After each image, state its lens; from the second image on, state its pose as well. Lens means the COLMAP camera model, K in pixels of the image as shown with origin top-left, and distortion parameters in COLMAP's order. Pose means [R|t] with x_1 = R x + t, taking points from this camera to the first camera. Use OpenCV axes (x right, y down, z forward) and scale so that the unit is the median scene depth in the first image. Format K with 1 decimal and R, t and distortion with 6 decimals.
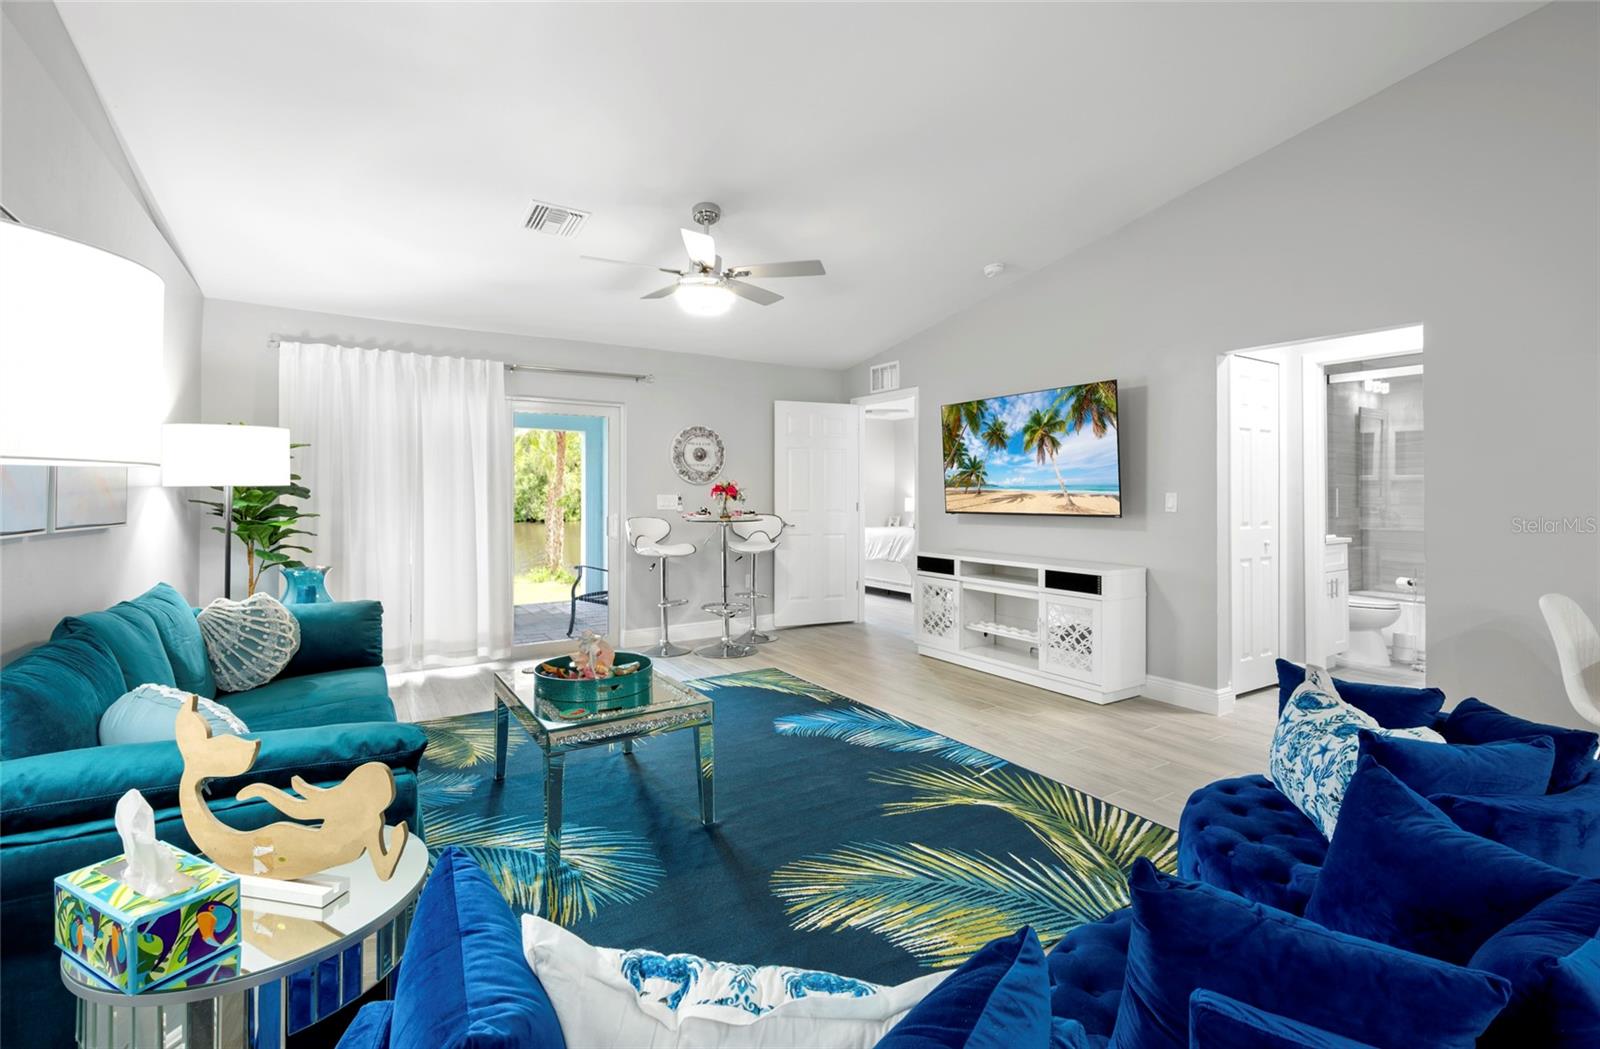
lens RADIAL K [[707.5, 0, 770.0], [0, 707.5, 495.6], [0, 0, 1]] dist [-0.001732, -0.000009]
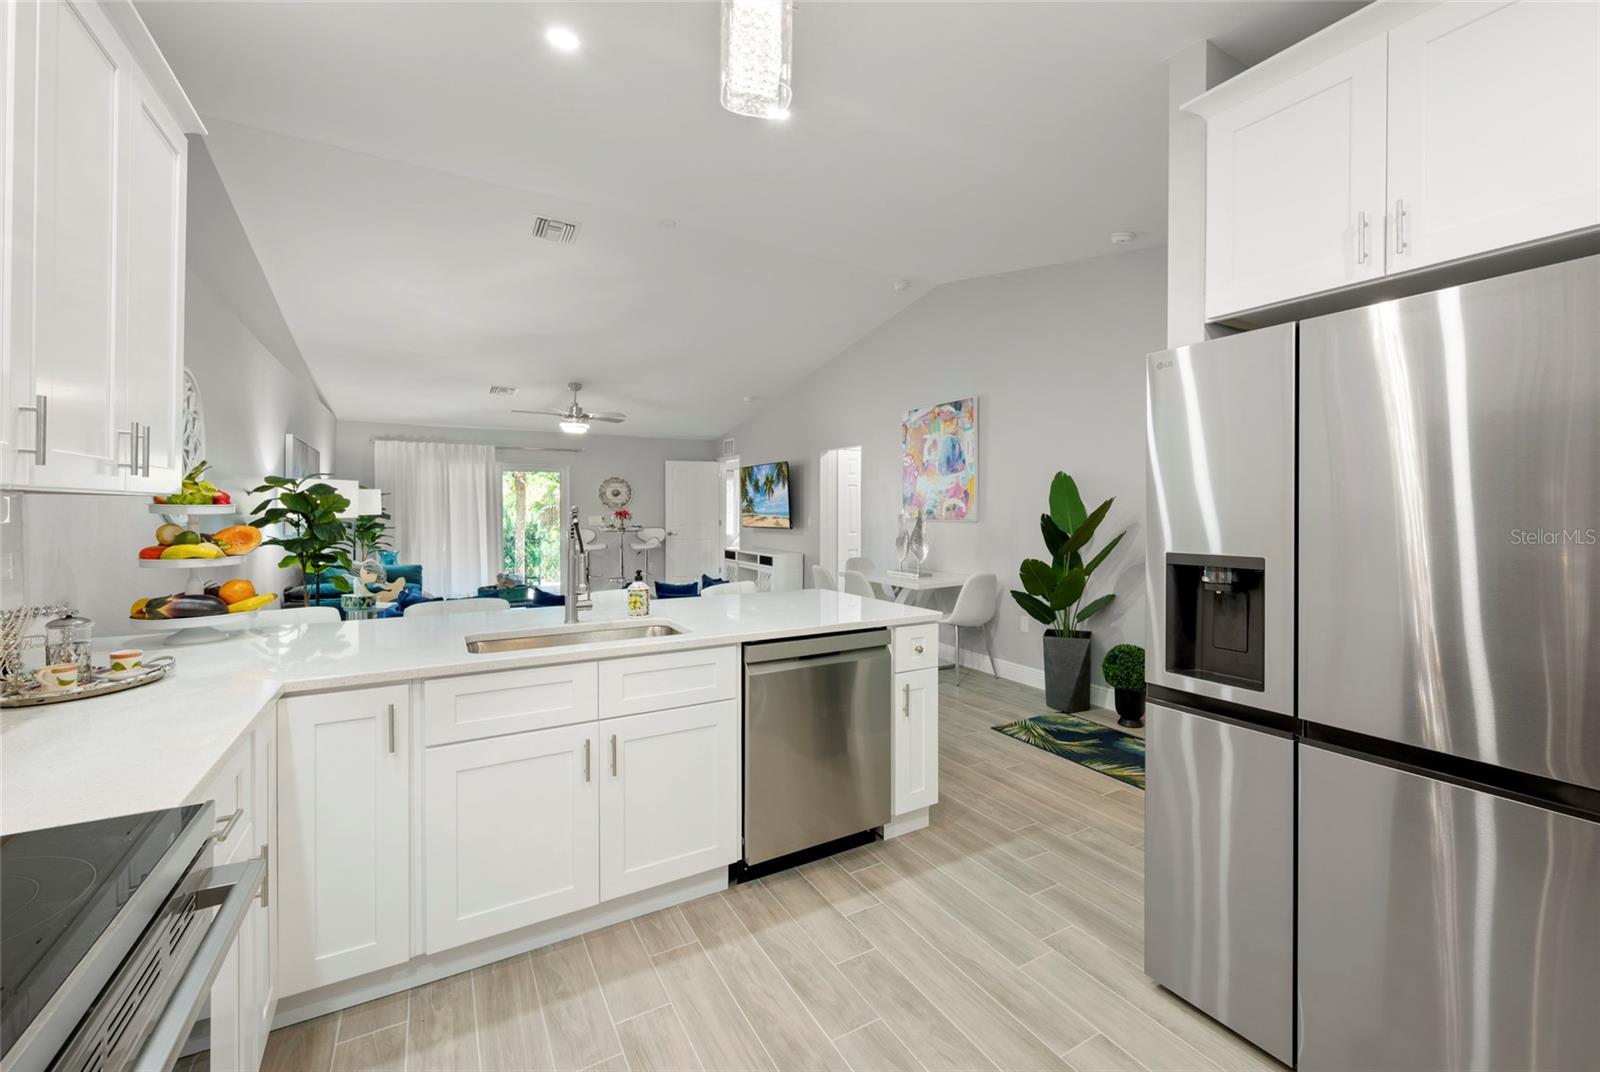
lens RADIAL K [[629.7, 0, 807.7], [0, 629.7, 524.7], [0, 0, 1]] dist [-0.000550, -0.000097]
pose [[0.999992, 0.000743, 0.003986, 0.499042], [-0.000825, 0.999786, 0.020682, -0.017949], [-0.003970, -0.020685, 0.999778, -0.751820]]
